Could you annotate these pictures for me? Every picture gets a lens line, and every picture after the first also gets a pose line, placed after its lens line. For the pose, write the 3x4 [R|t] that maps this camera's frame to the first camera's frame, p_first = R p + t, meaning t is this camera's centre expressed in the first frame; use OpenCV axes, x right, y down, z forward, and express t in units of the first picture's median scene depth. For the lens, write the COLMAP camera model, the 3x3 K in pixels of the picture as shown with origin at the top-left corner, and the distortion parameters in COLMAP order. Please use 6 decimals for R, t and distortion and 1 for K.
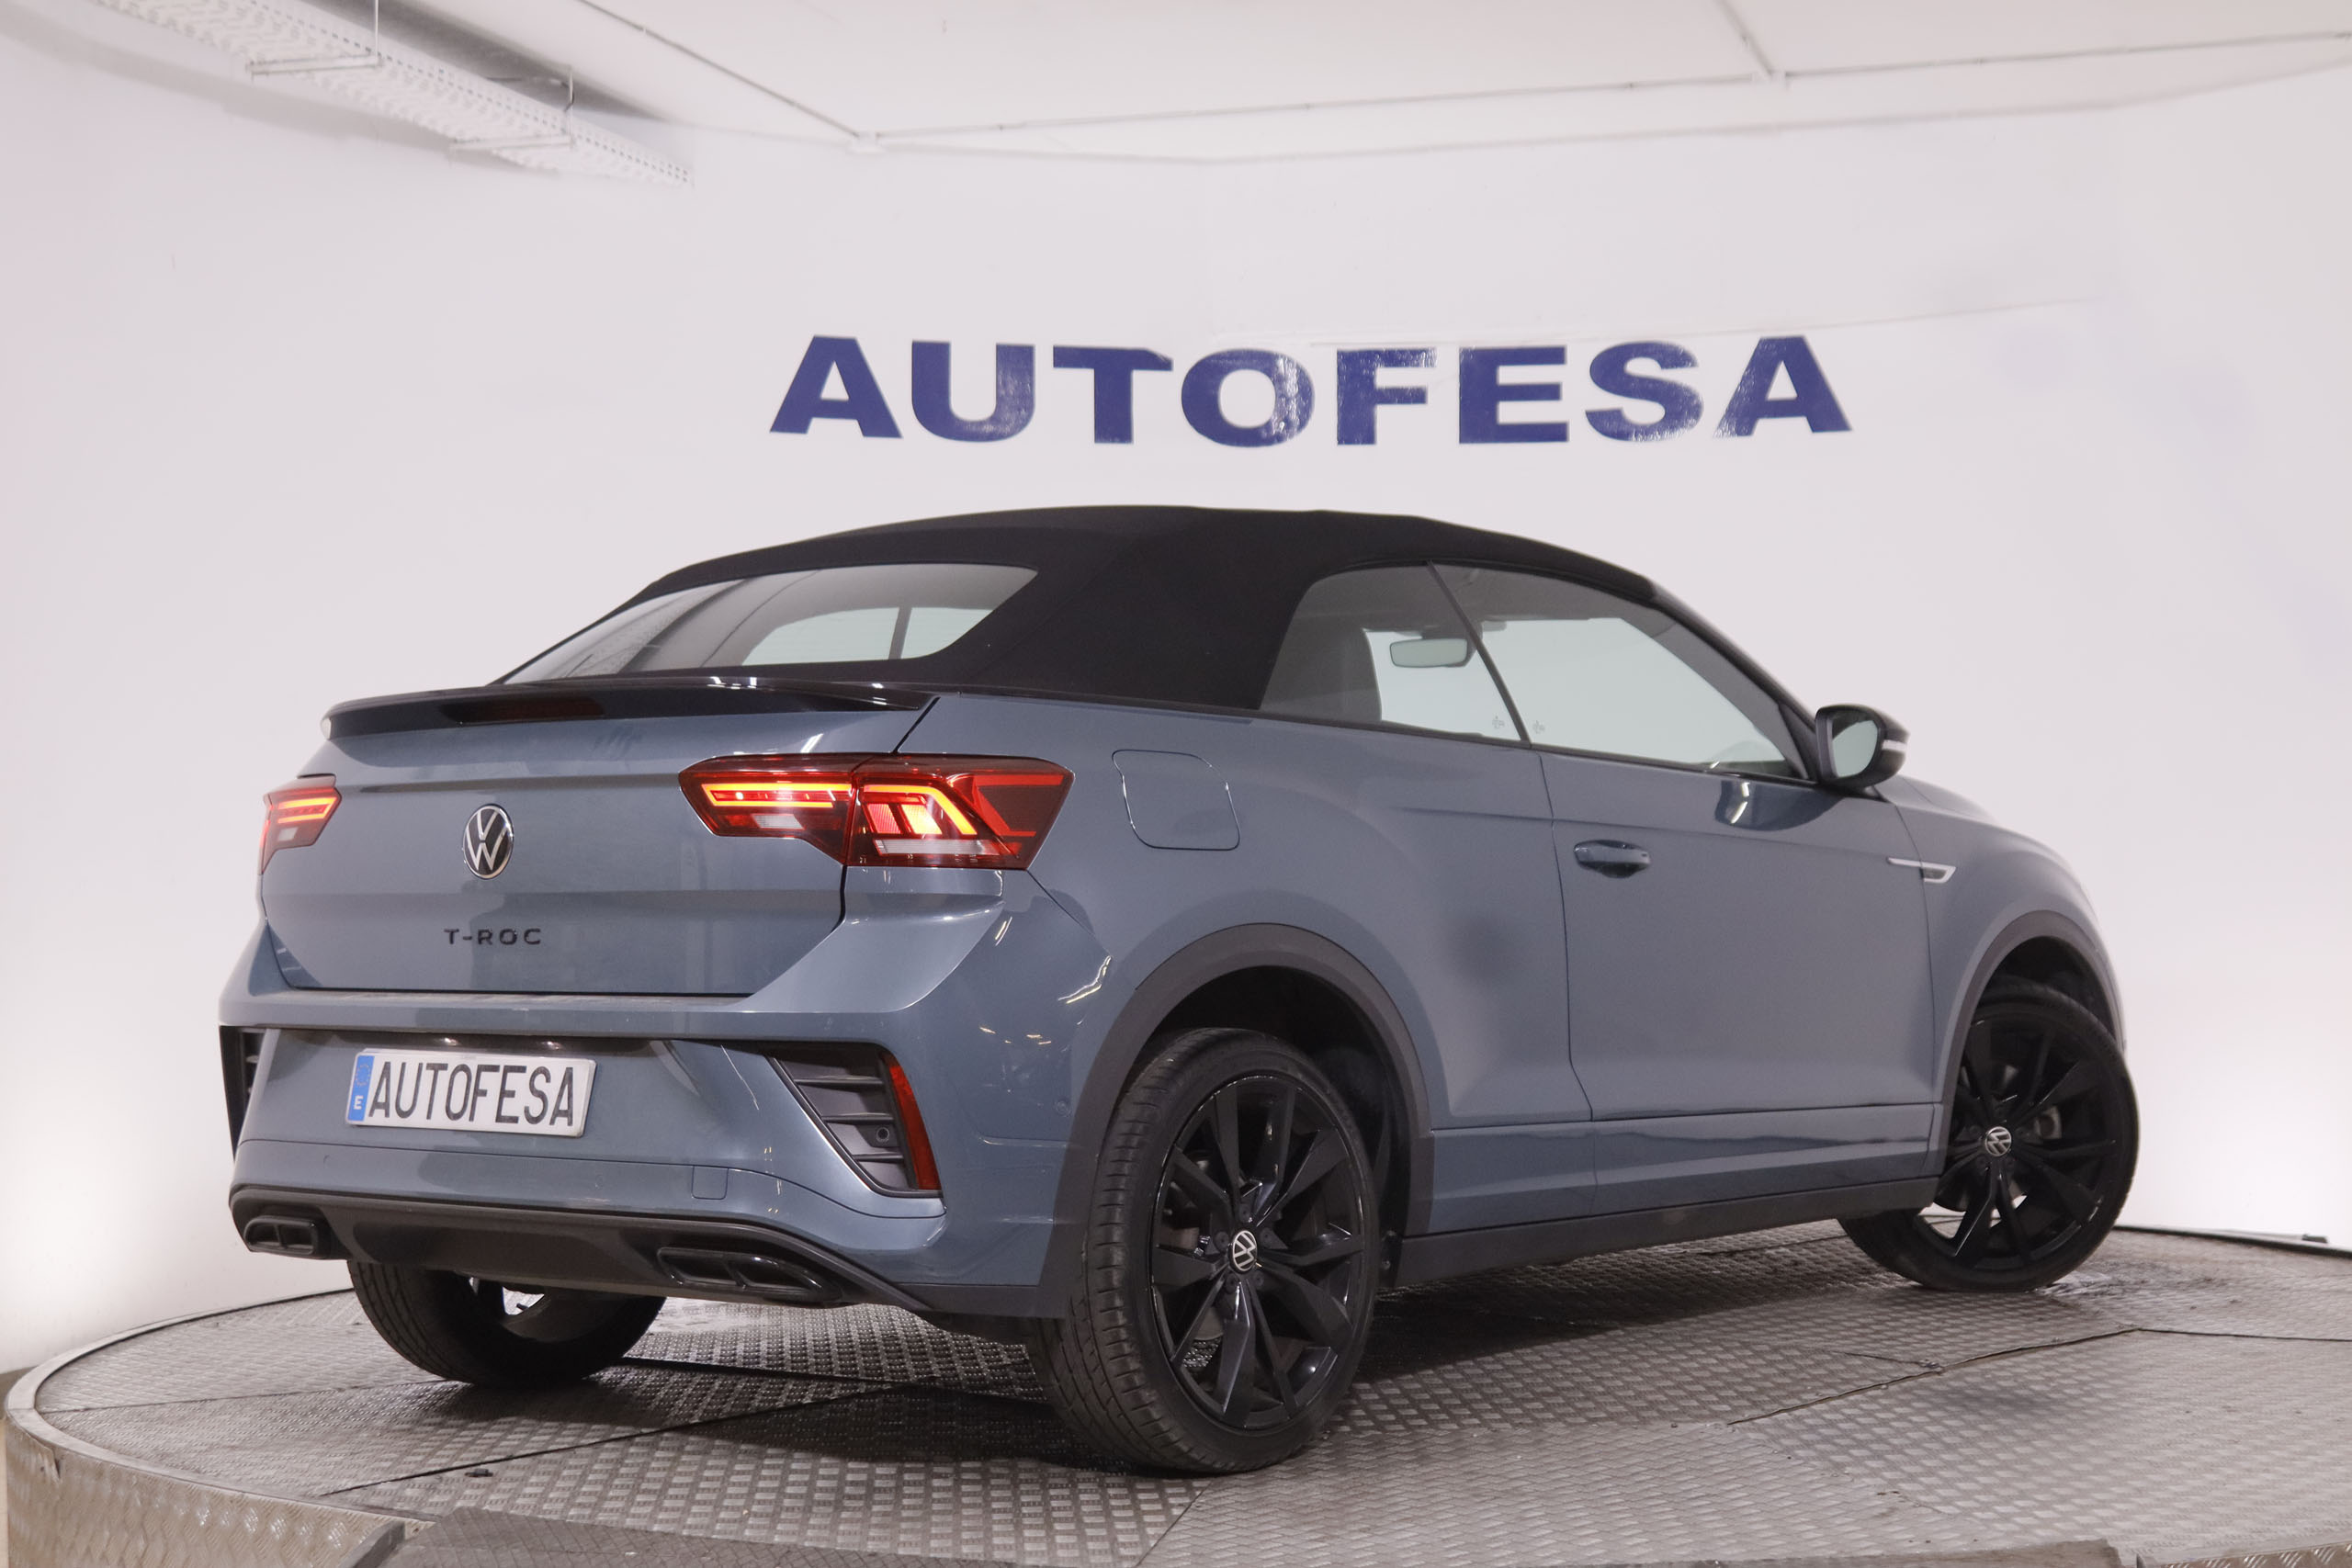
lens RADIAL K [[3702.7, 0, 1181.3], [0, 3702.7, 757.2], [0, 0, 1]] dist [-0.030911, 0.000000]
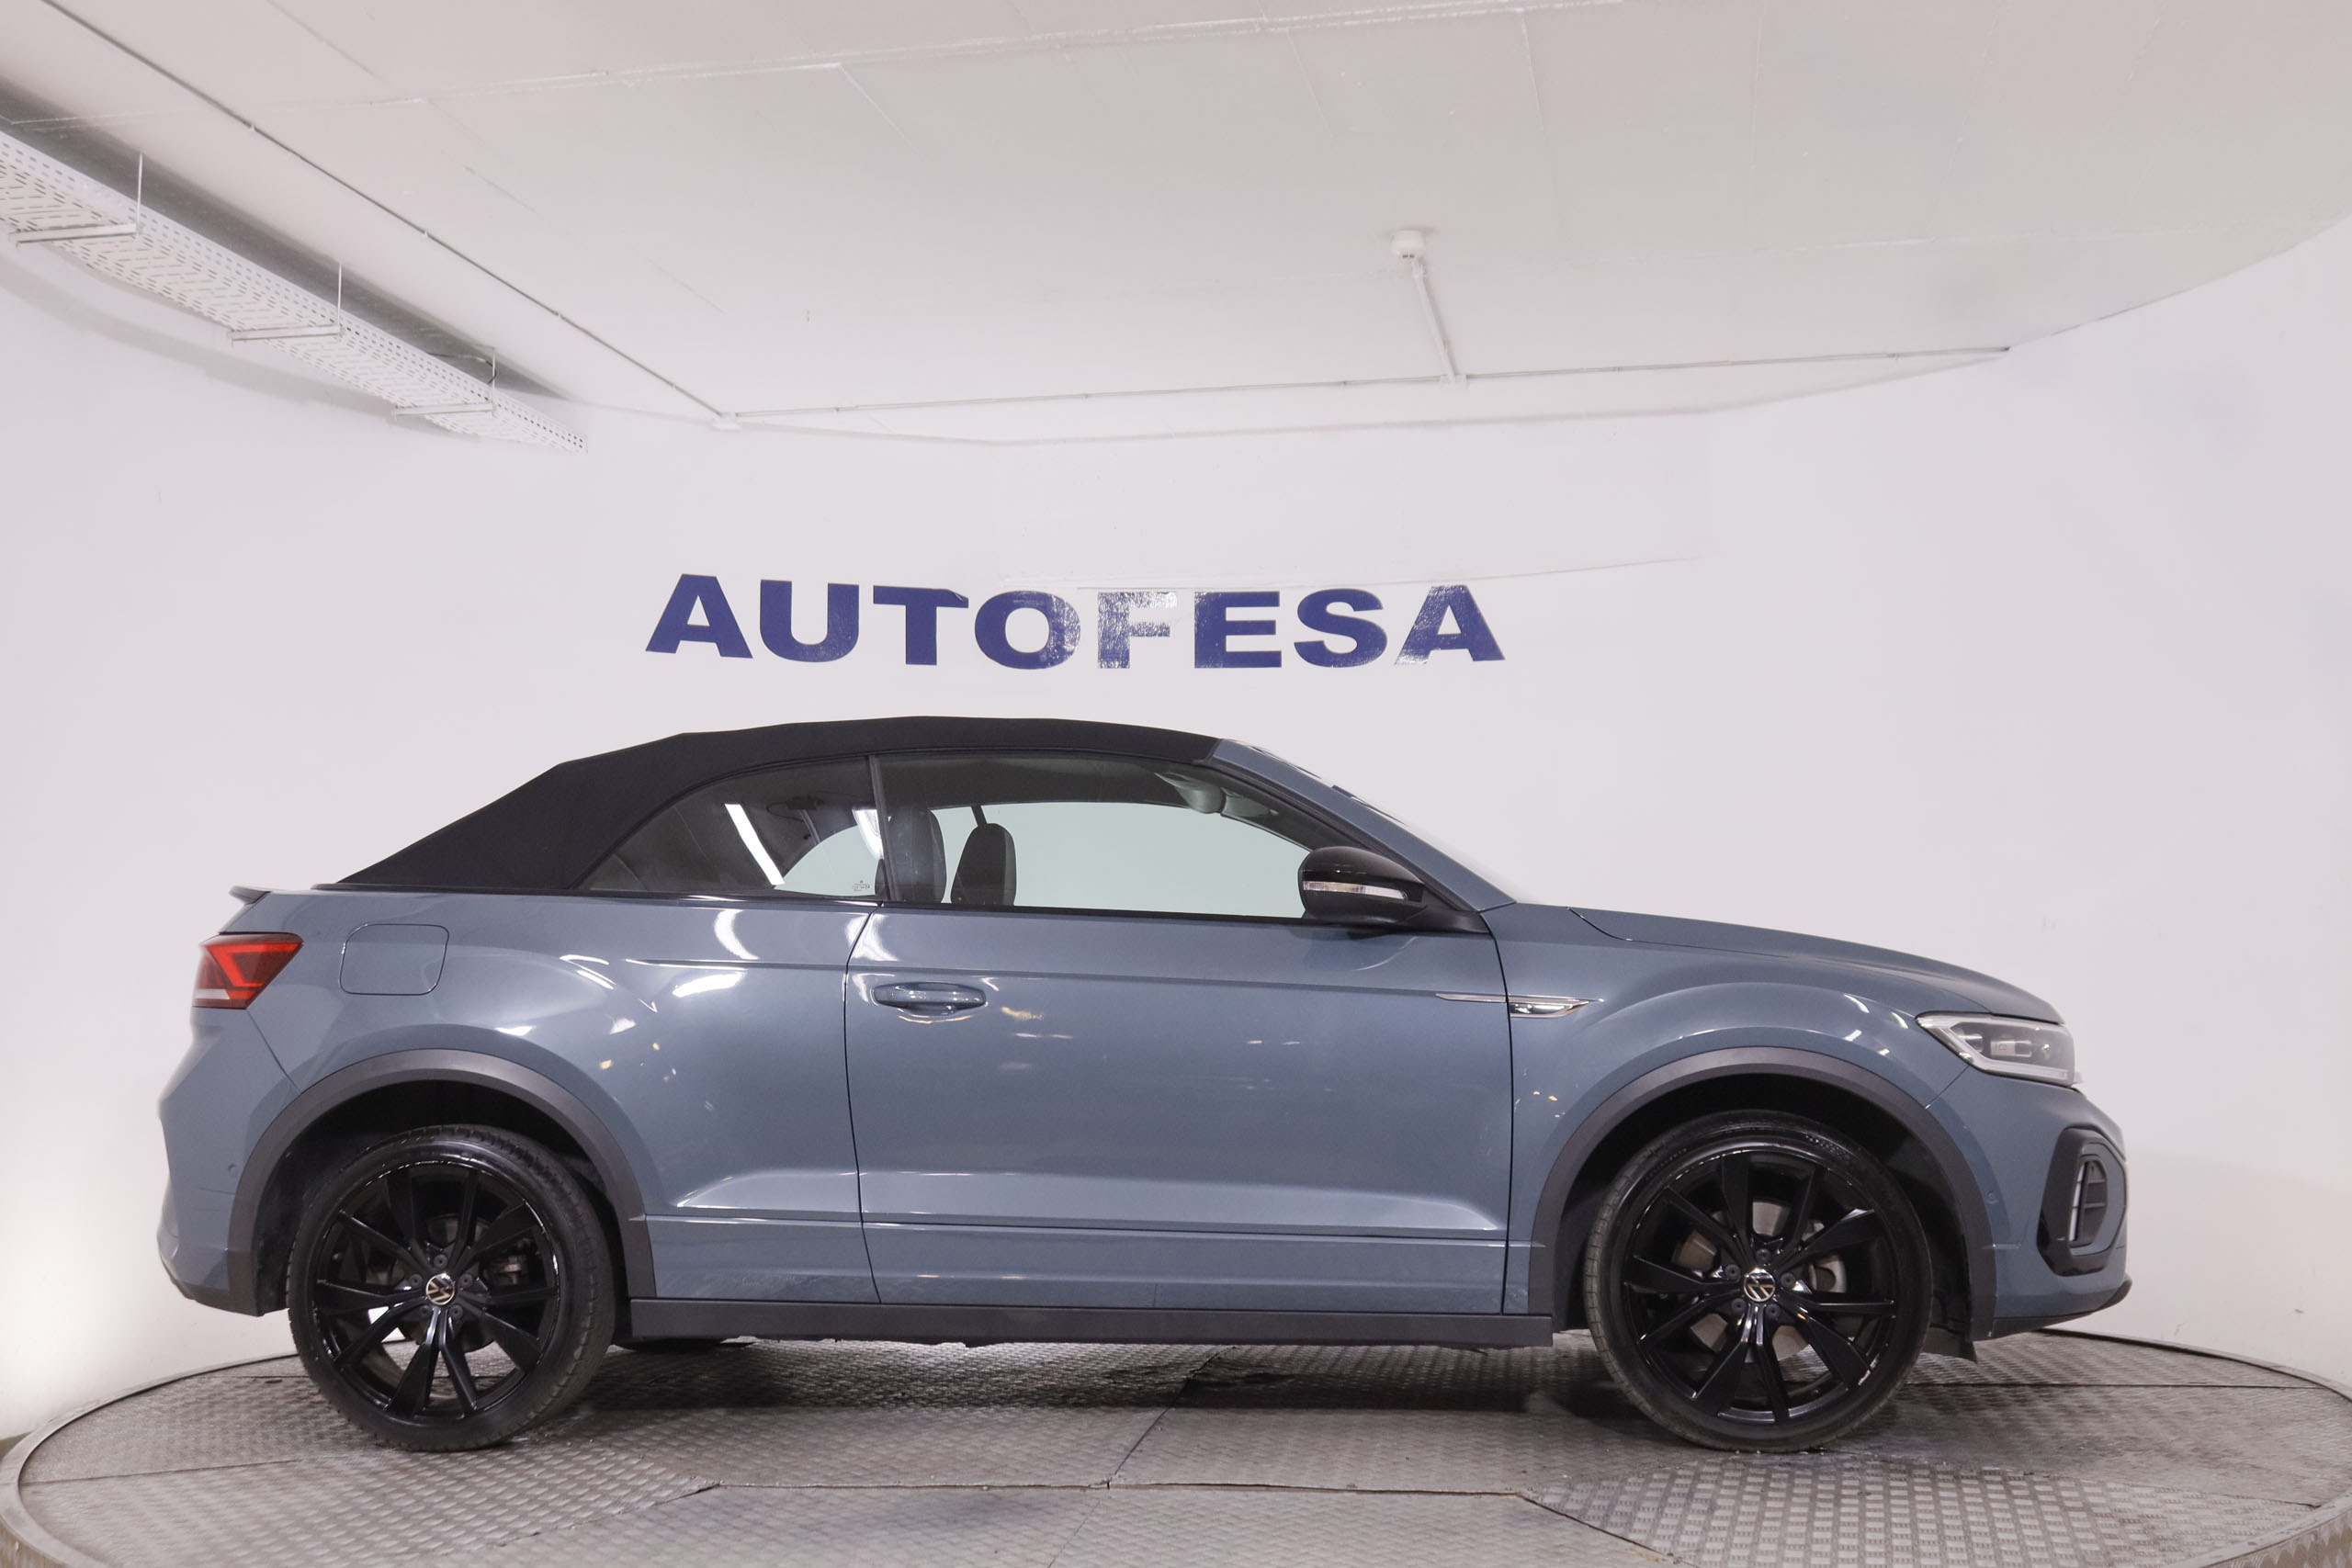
lens RADIAL K [[2691.4, 0, 1205.8], [0, 2691.4, 781.0], [0, 0, 1]] dist [-0.074077, 0.000000]
pose [[0.992903, 0.006172, 0.118768, -0.031537], [0.000114, 0.998603, -0.052845, 0.002905], [-0.118928, 0.052484, 0.991515, 0.090694]]
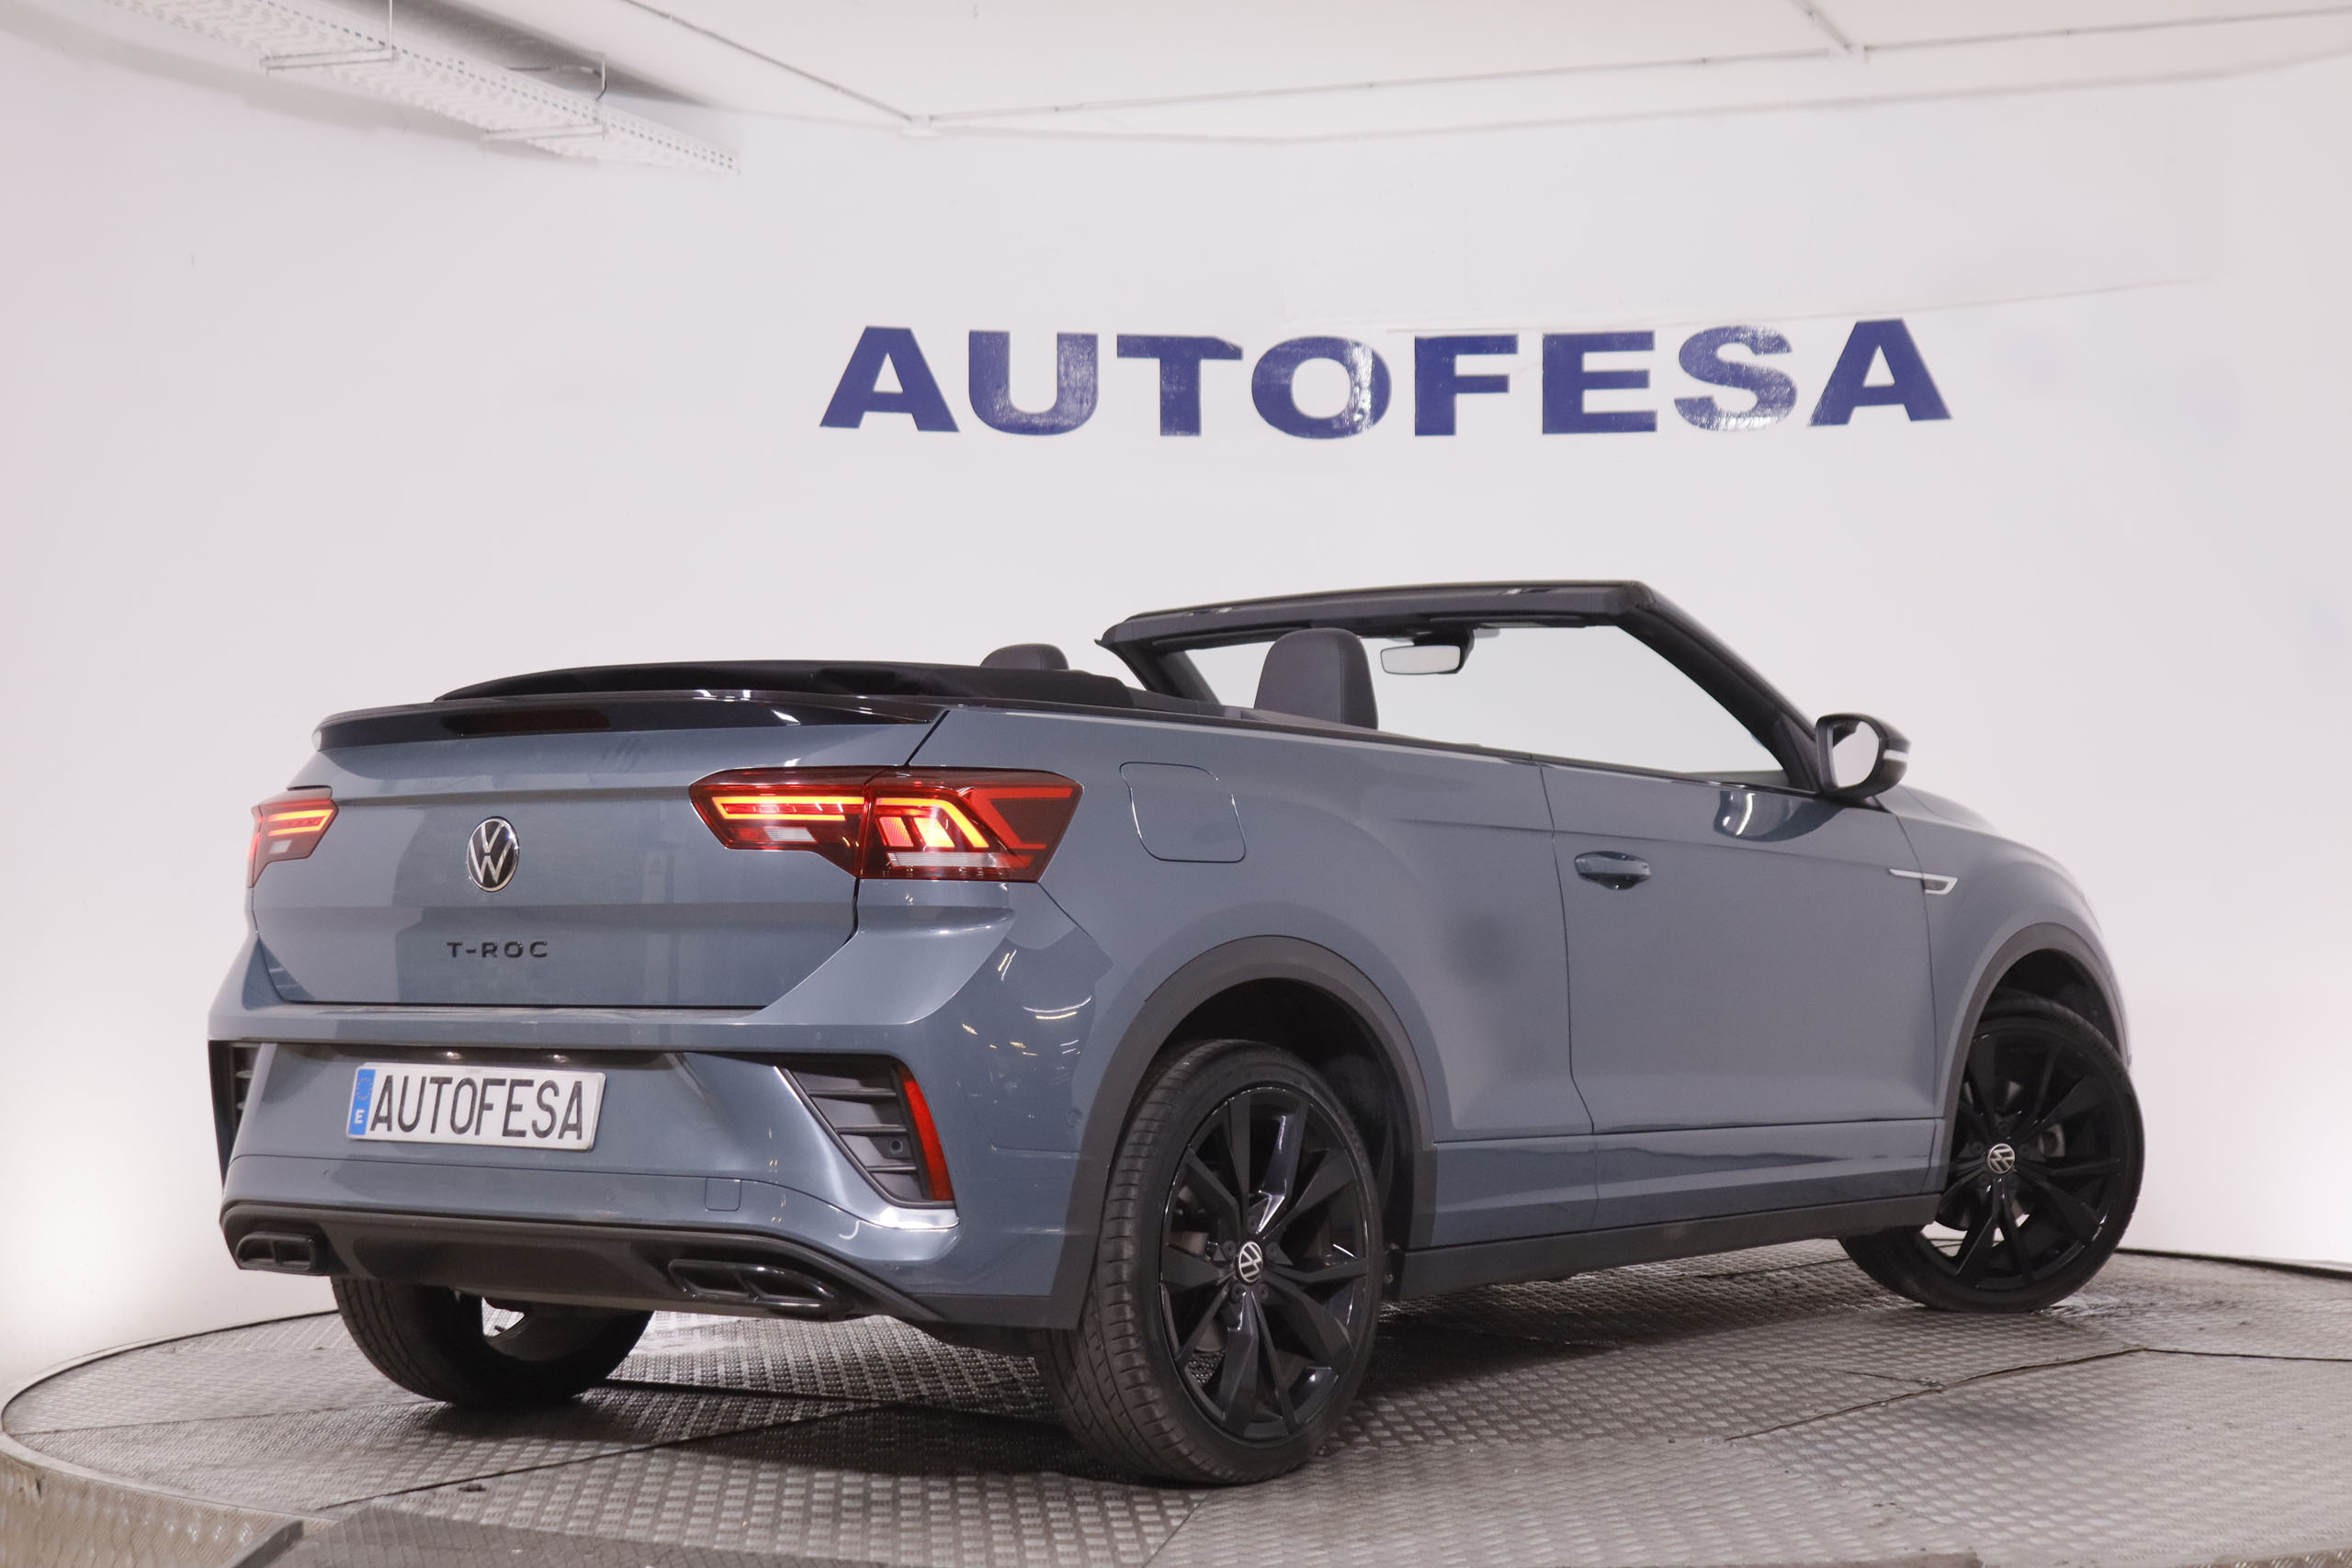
lens RADIAL K [[4000.3, 0, 1189.0], [0, 4000.3, 774.6], [0, 0, 1]] dist [-0.026558, 0.000000]
pose [[0.998889, -0.002304, -0.047062, 0.033447], [0.002521, 0.999987, 0.004541, -0.001807], [0.047051, -0.004655, 0.998882, -0.036634]]
